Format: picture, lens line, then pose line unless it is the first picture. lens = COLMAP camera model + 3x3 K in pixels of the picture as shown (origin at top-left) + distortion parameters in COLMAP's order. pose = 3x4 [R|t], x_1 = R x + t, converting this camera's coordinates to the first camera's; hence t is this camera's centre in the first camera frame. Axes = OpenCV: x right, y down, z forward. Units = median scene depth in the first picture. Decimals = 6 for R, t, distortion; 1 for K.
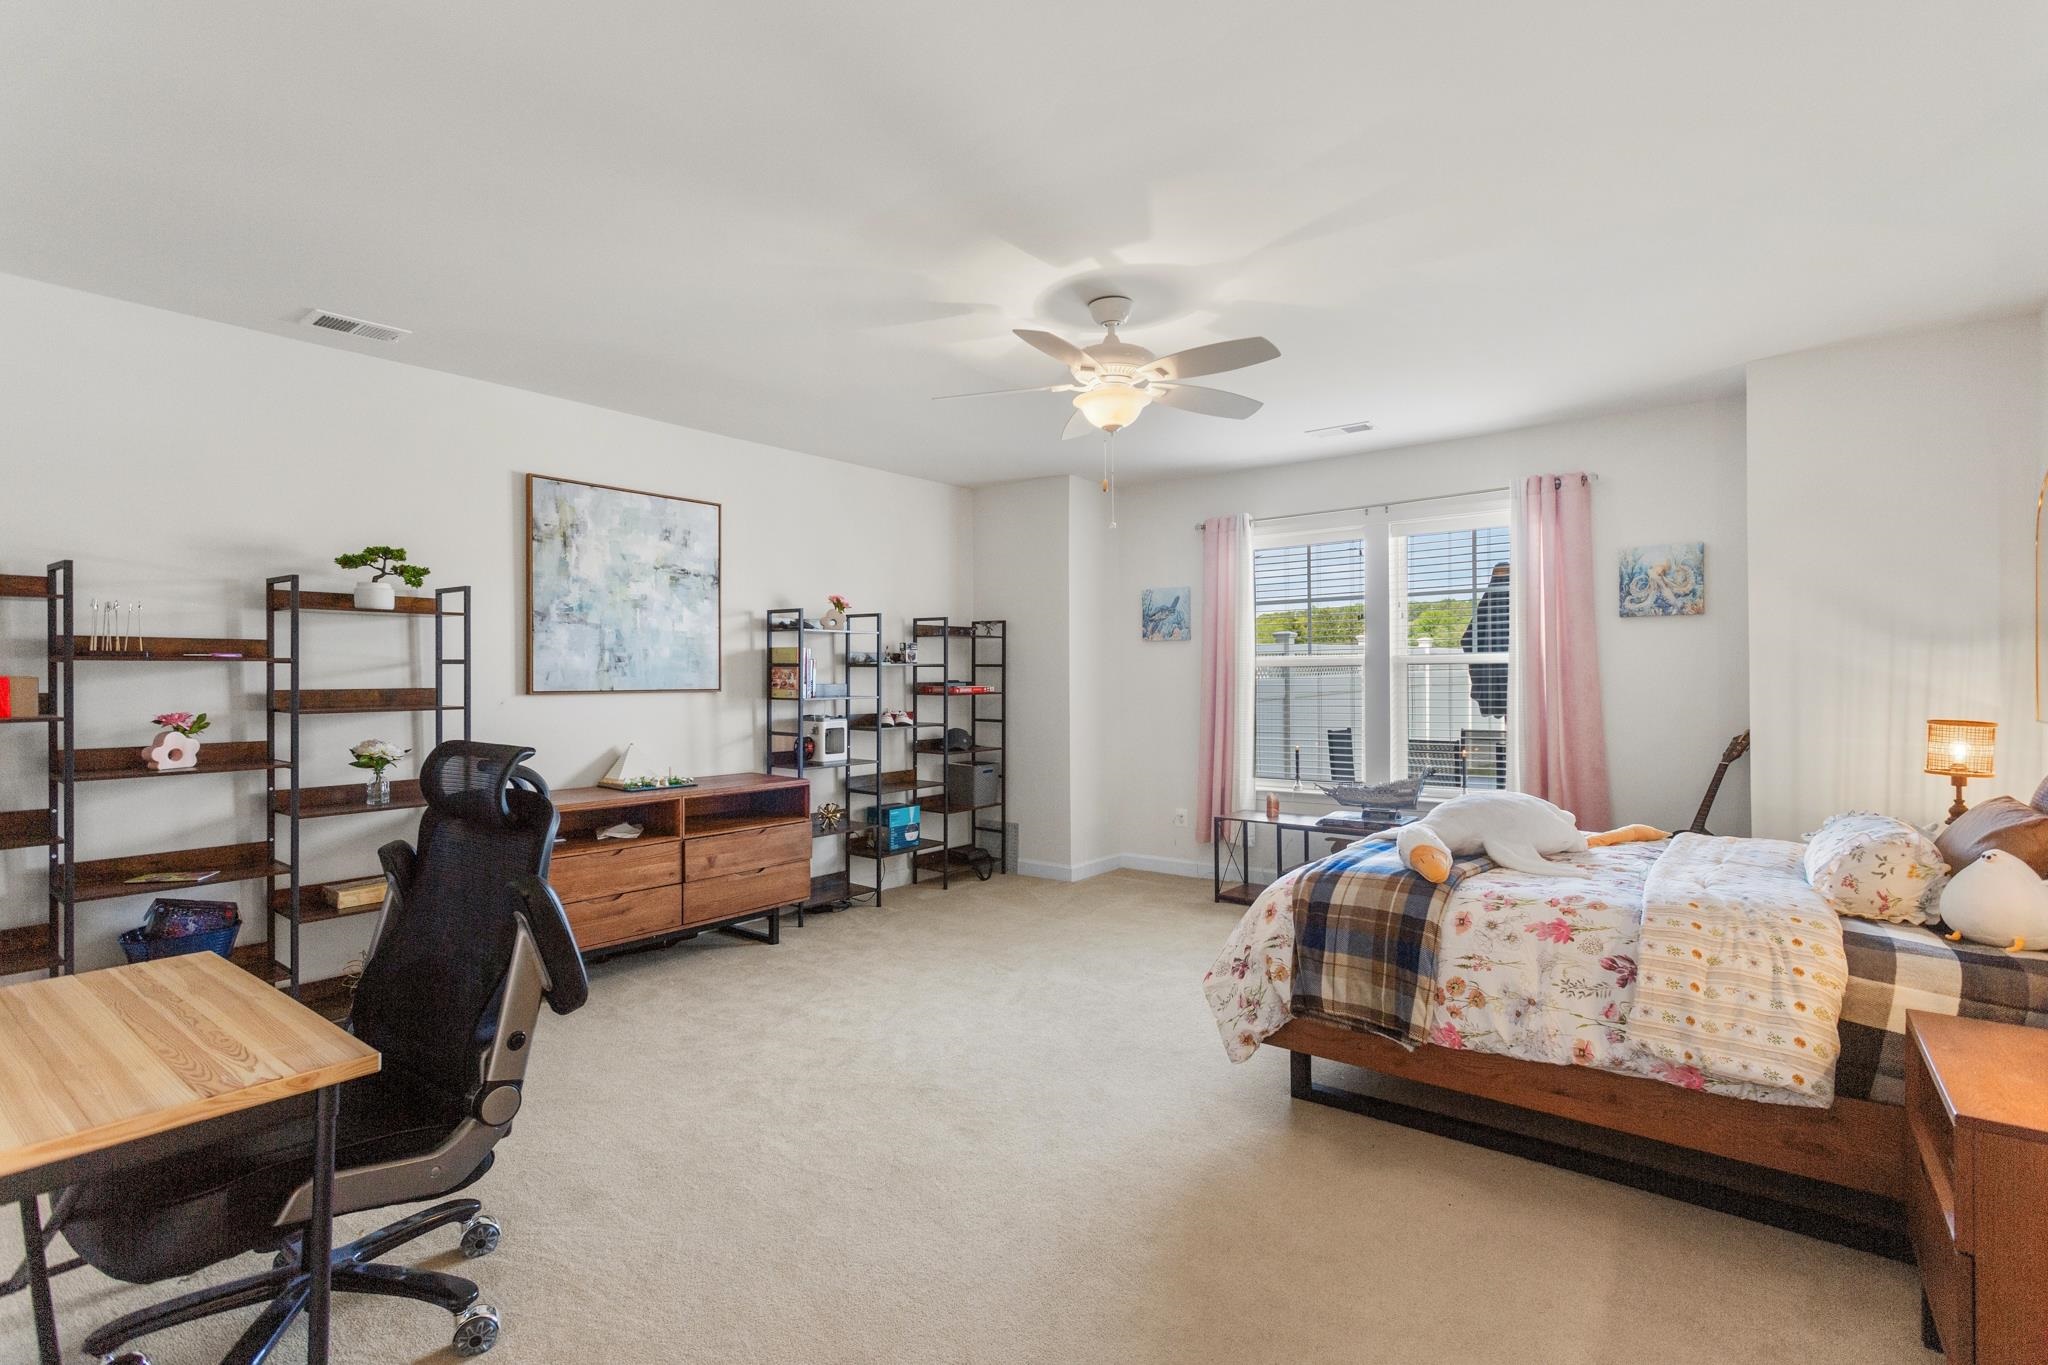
lens RADIAL K [[998.2, 0, 1023.7], [0, 998.2, 684.8], [0, 0, 1]] dist [0.000354, 0.000176]
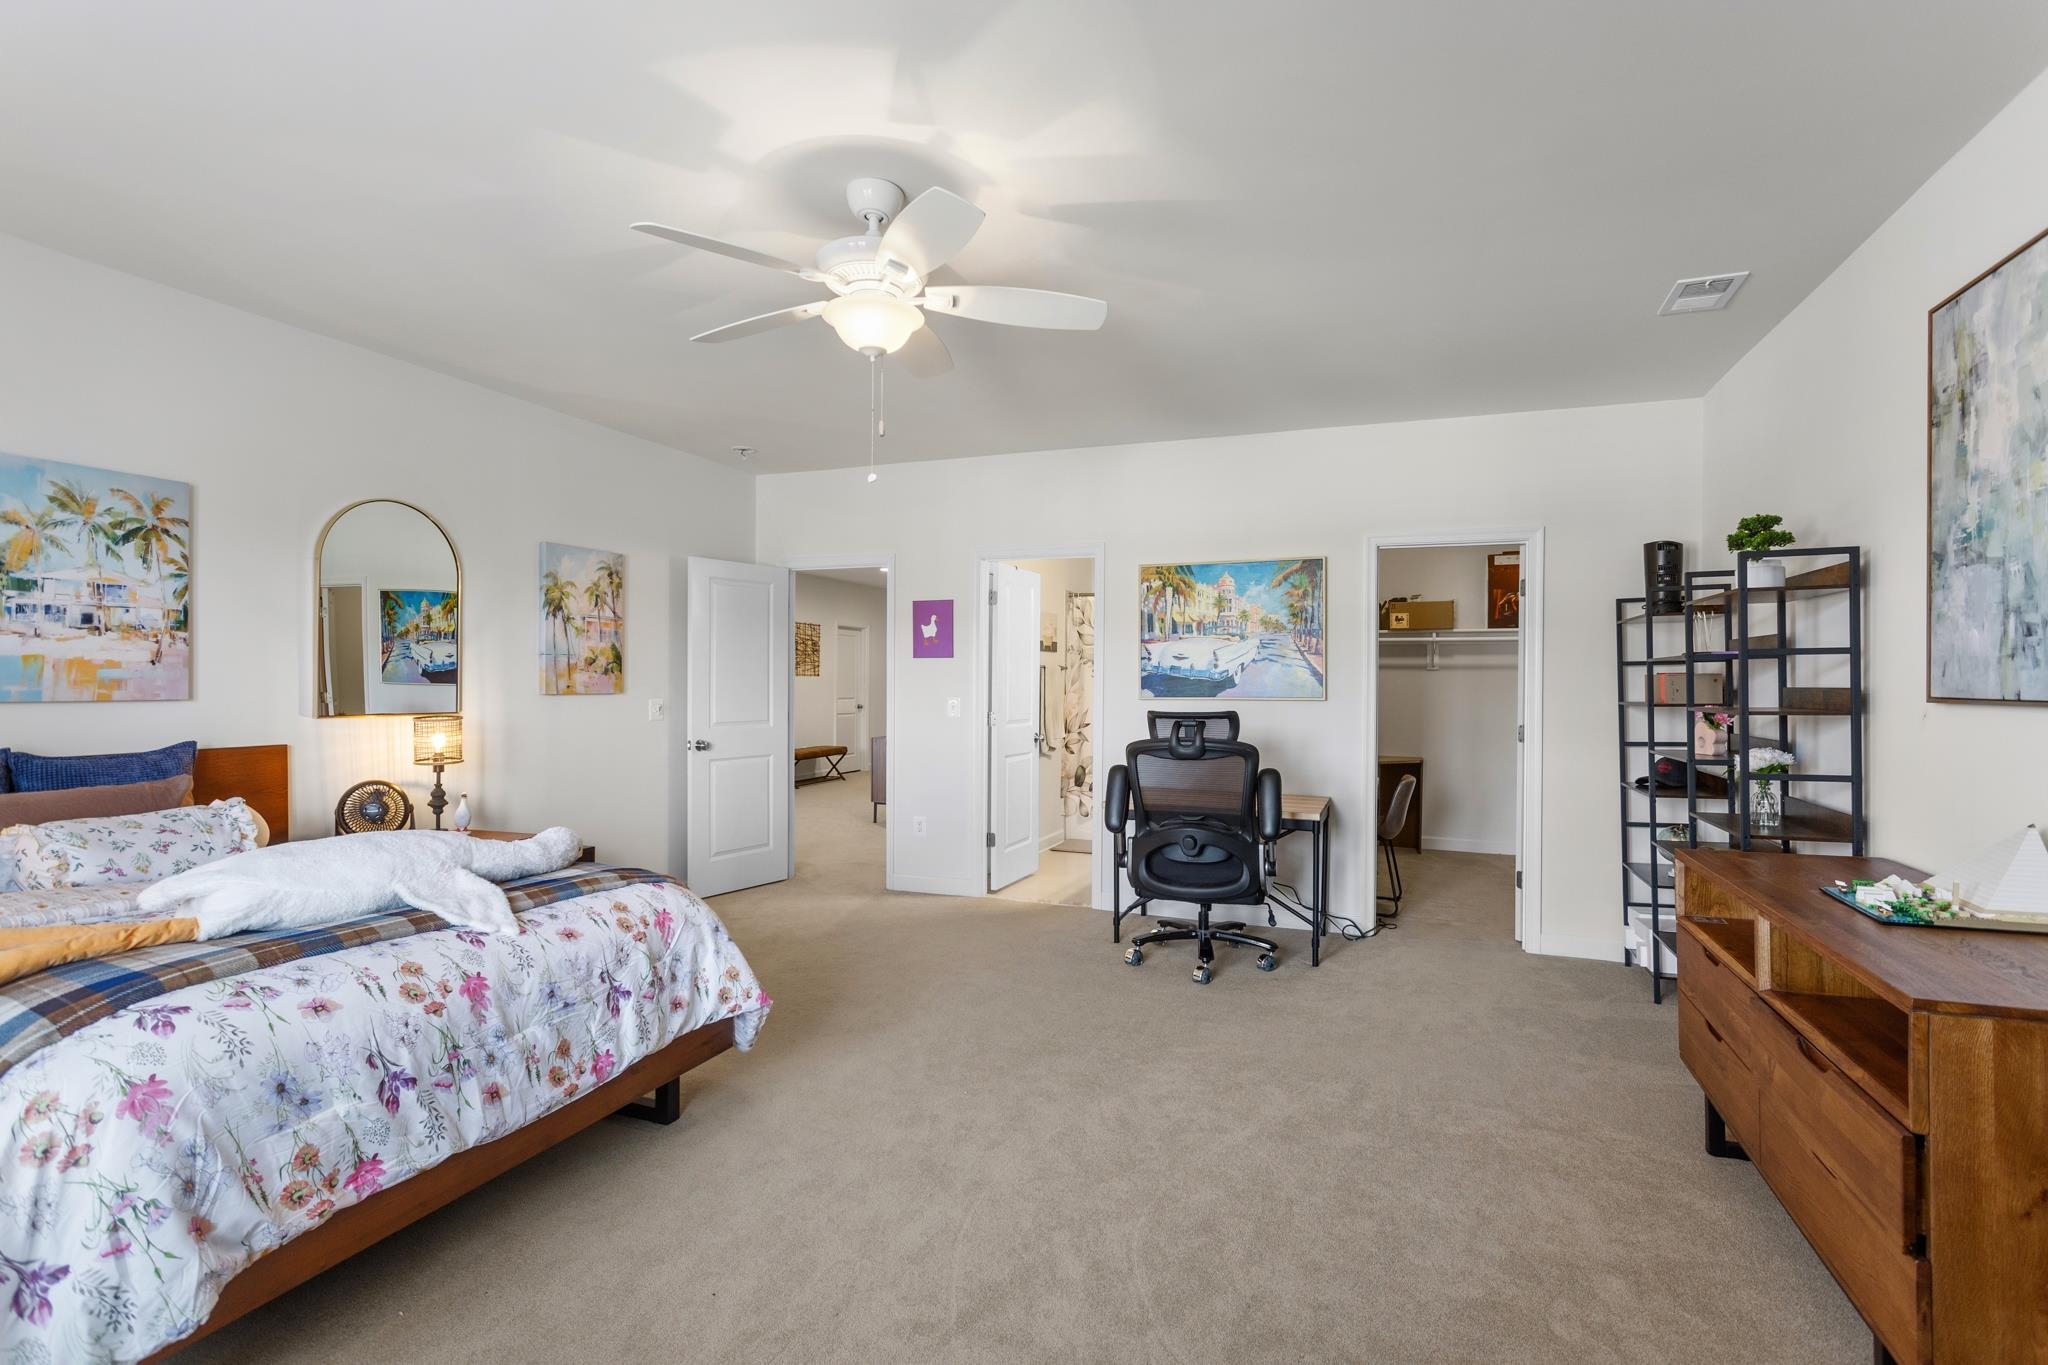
lens RADIAL K [[998.2, 0, 1023.7], [0, 998.2, 673.8], [0, 0, 1]] dist [0.000354, 0.000176]
pose [[-0.958737, 0.004863, -0.284252, 0.150427], [0.006035, 0.999977, -0.003247, -0.007475], [0.284230, -0.004828, -0.958744, 1.332481]]
